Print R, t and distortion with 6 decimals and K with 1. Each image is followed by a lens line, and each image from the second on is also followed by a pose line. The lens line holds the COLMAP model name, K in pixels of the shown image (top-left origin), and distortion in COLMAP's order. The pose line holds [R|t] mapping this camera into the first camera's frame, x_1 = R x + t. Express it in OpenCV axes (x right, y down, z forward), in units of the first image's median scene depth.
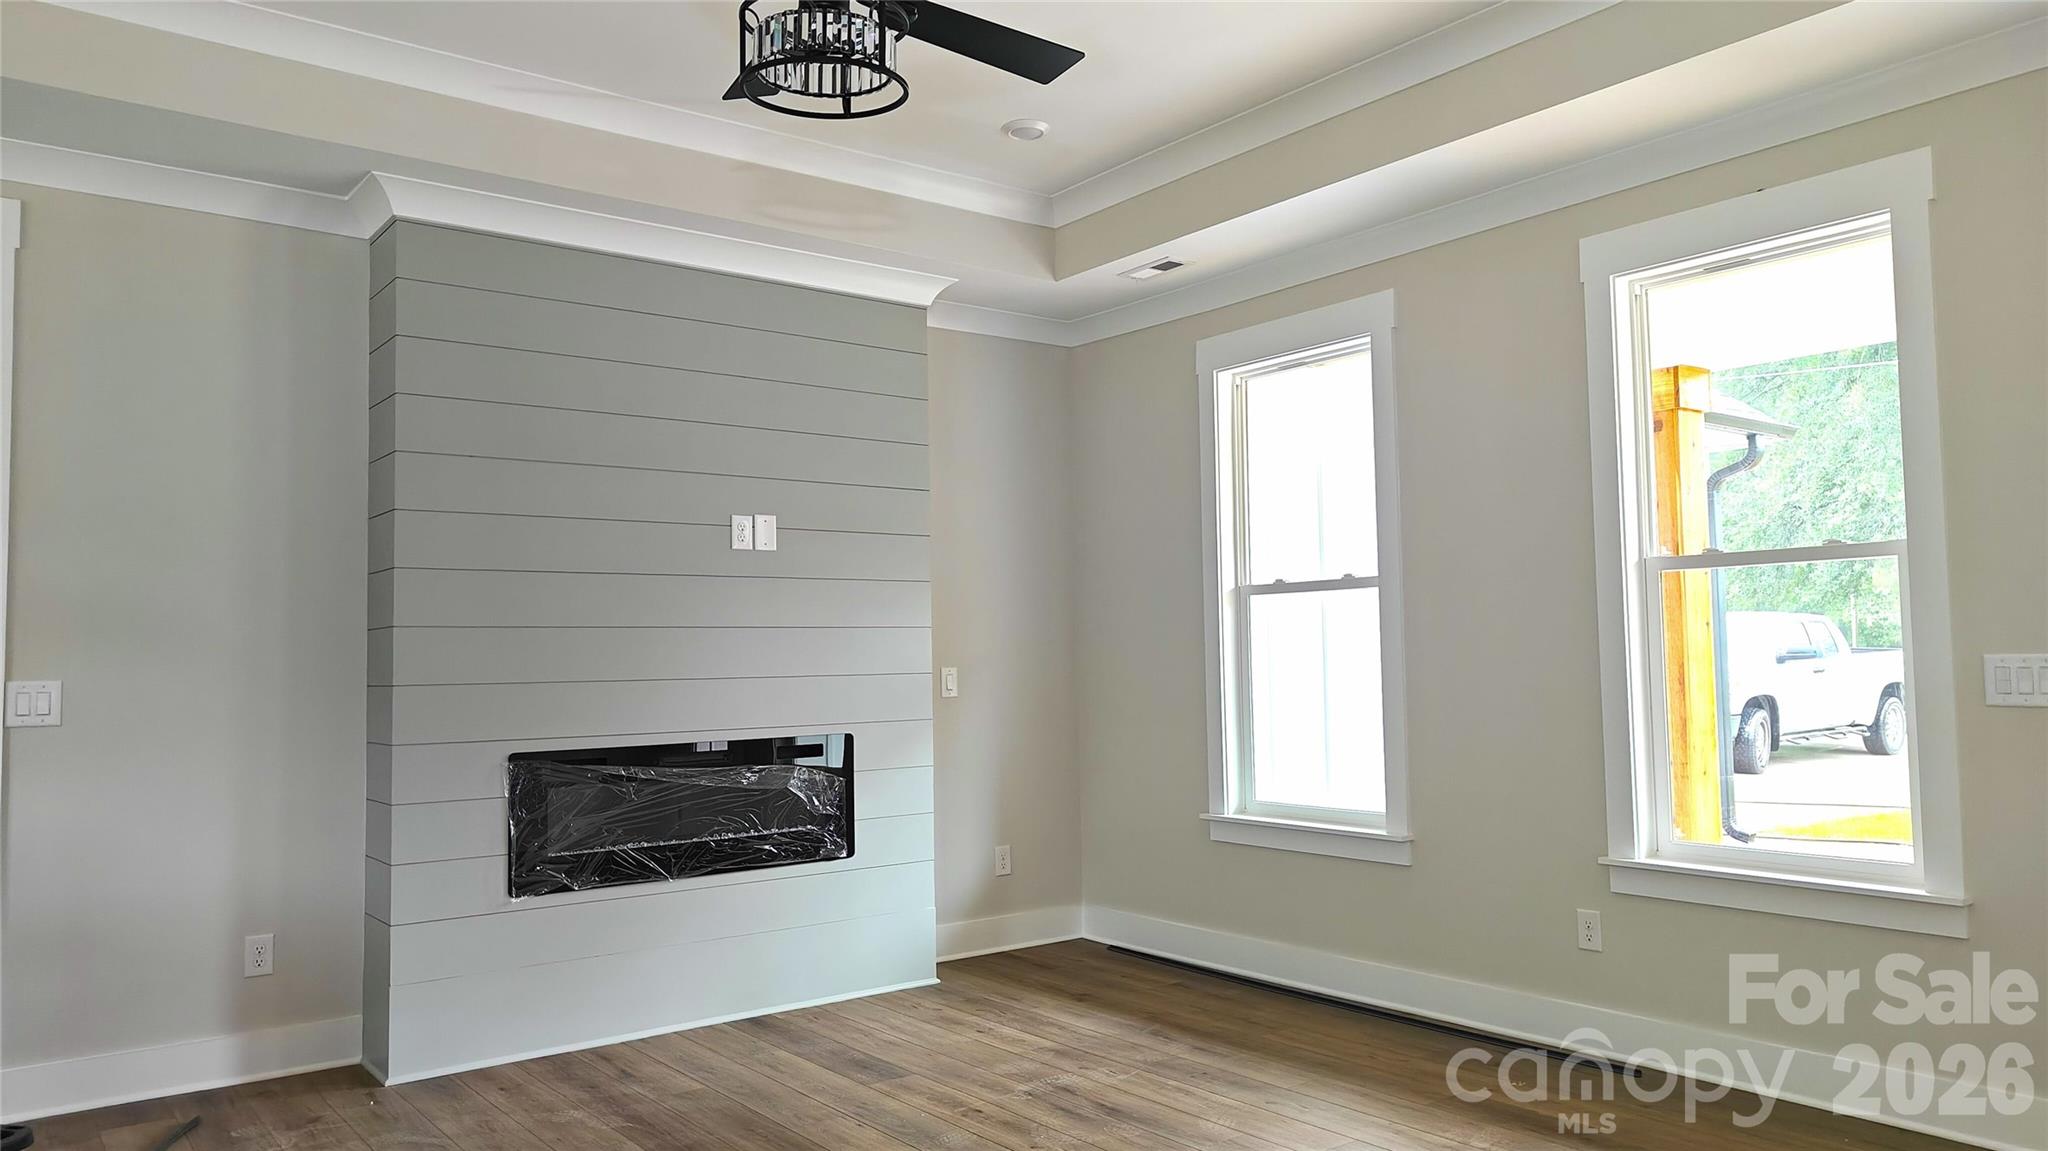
lens RADIAL K [[1411.6, 0, 1033.8], [0, 1411.6, 573.8], [0, 0, 1]] dist [0.053095, -0.049318]
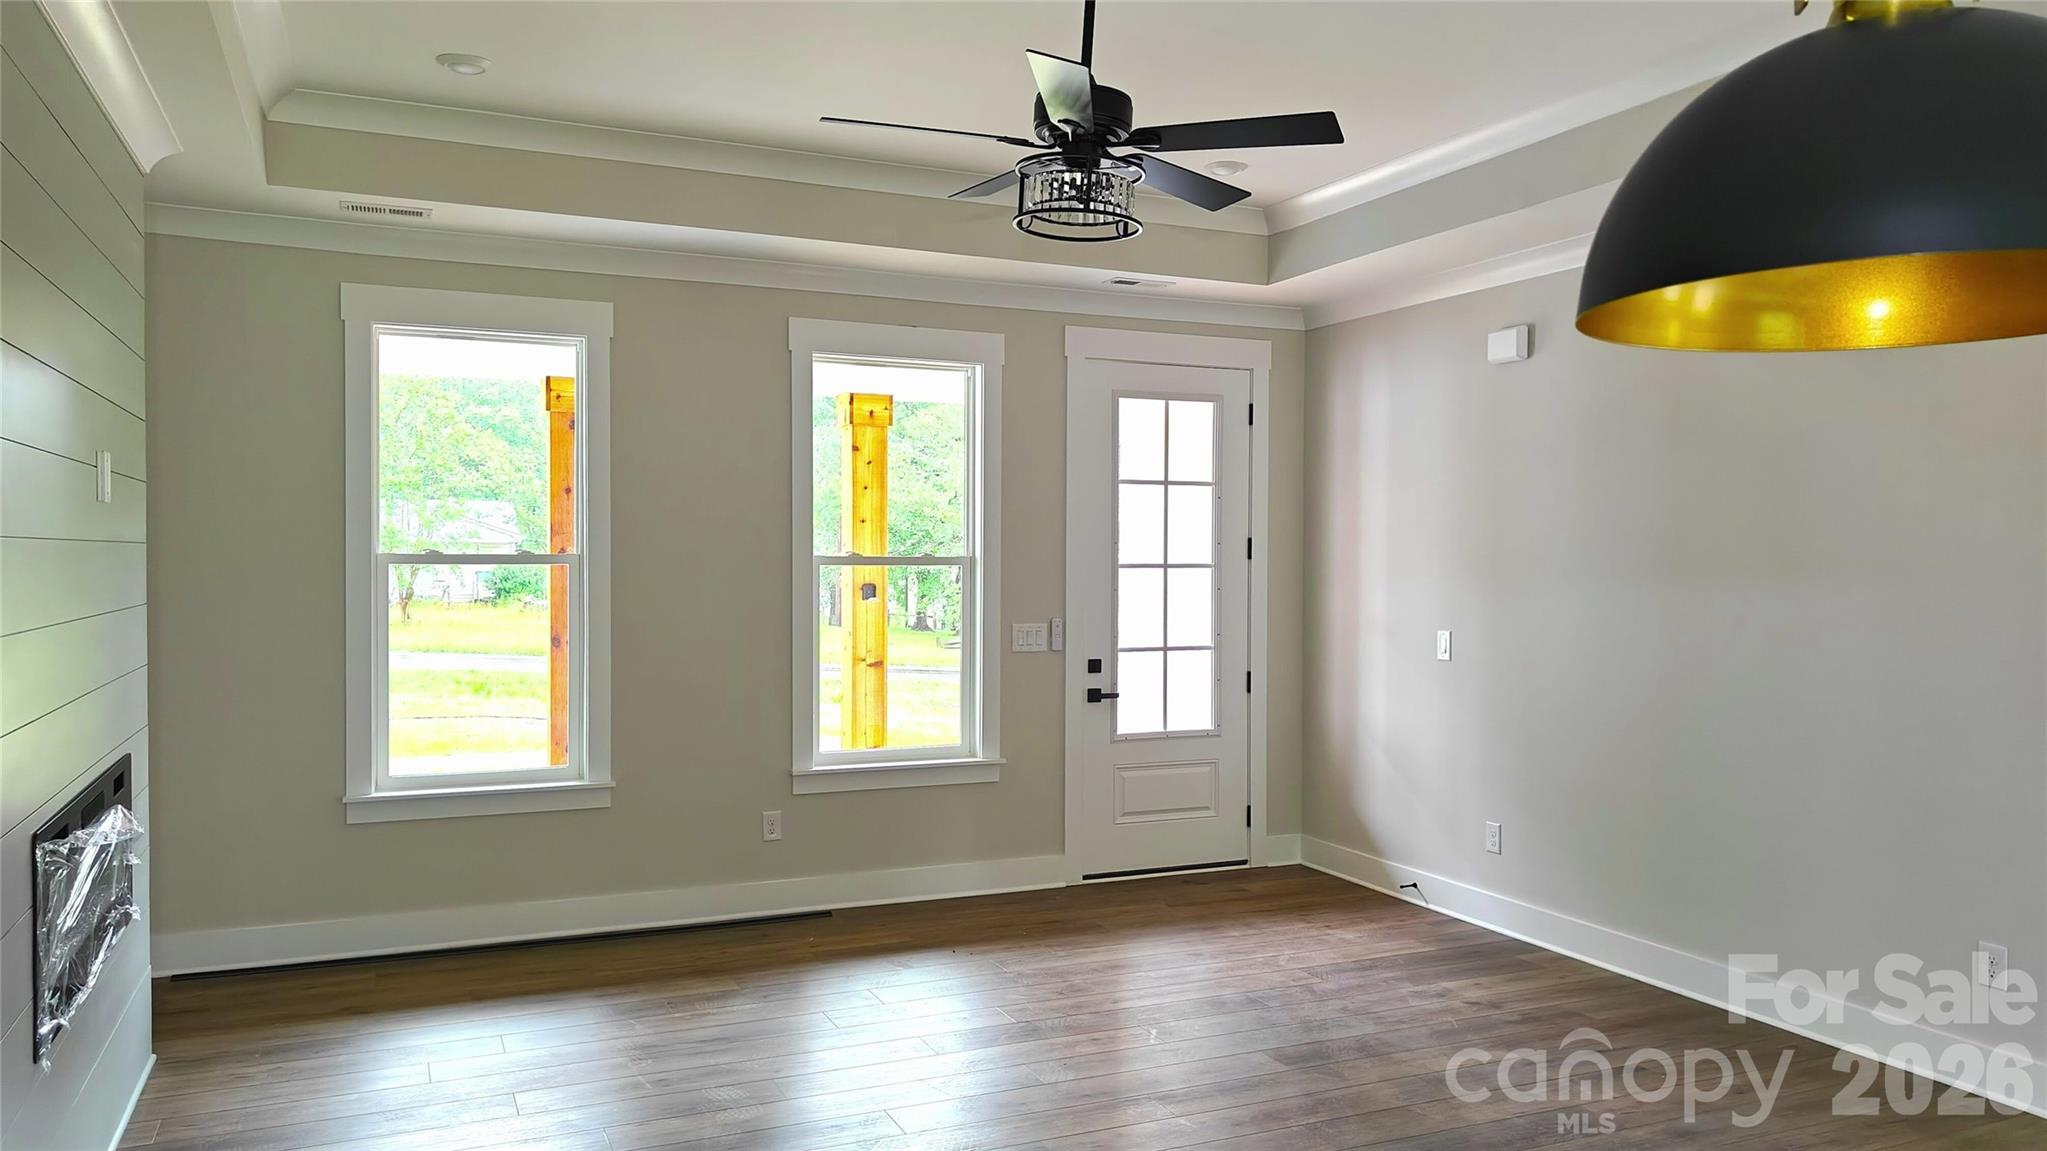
lens RADIAL K [[1456.9, 0, 1023.5], [0, 1456.9, 575.5], [0, 0, 1]] dist [0.054495, -0.002013]
pose [[0.249748, 0.005255, 0.968297, -0.803006], [-0.065006, 0.997820, 0.011352, -0.019376], [-0.966126, -0.065780, 0.249546, 0.377936]]
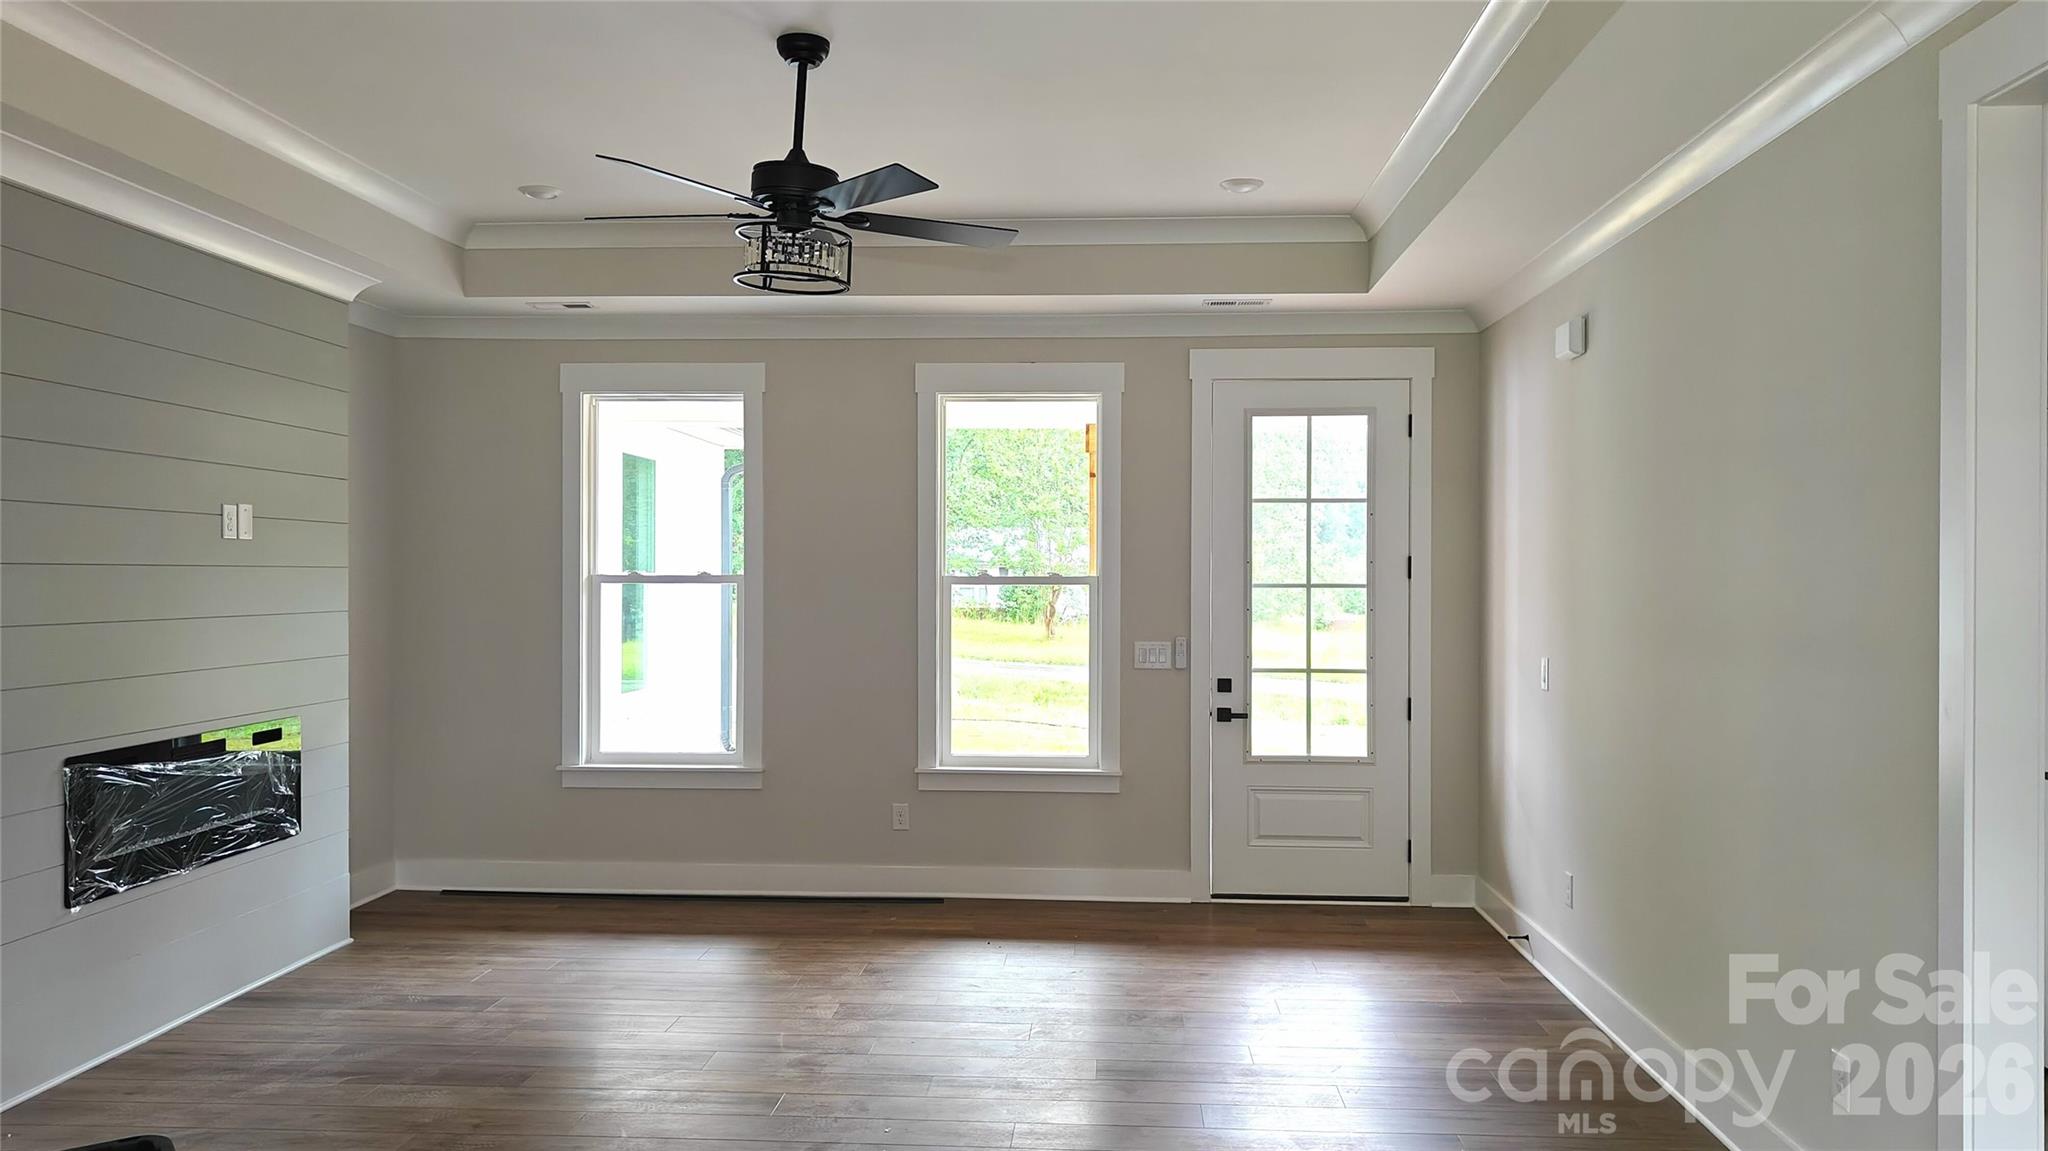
lens RADIAL K [[1457.6, 0, 1024.0], [0, 1457.6, 575.5], [0, 0, 1]] dist [0.054495, -0.002013]
pose [[0.664349, 0.019242, 0.747175, -0.616533], [-0.058199, 0.997965, 0.026047, -0.051125], [-0.745153, -0.060789, 0.664117, -0.112256]]
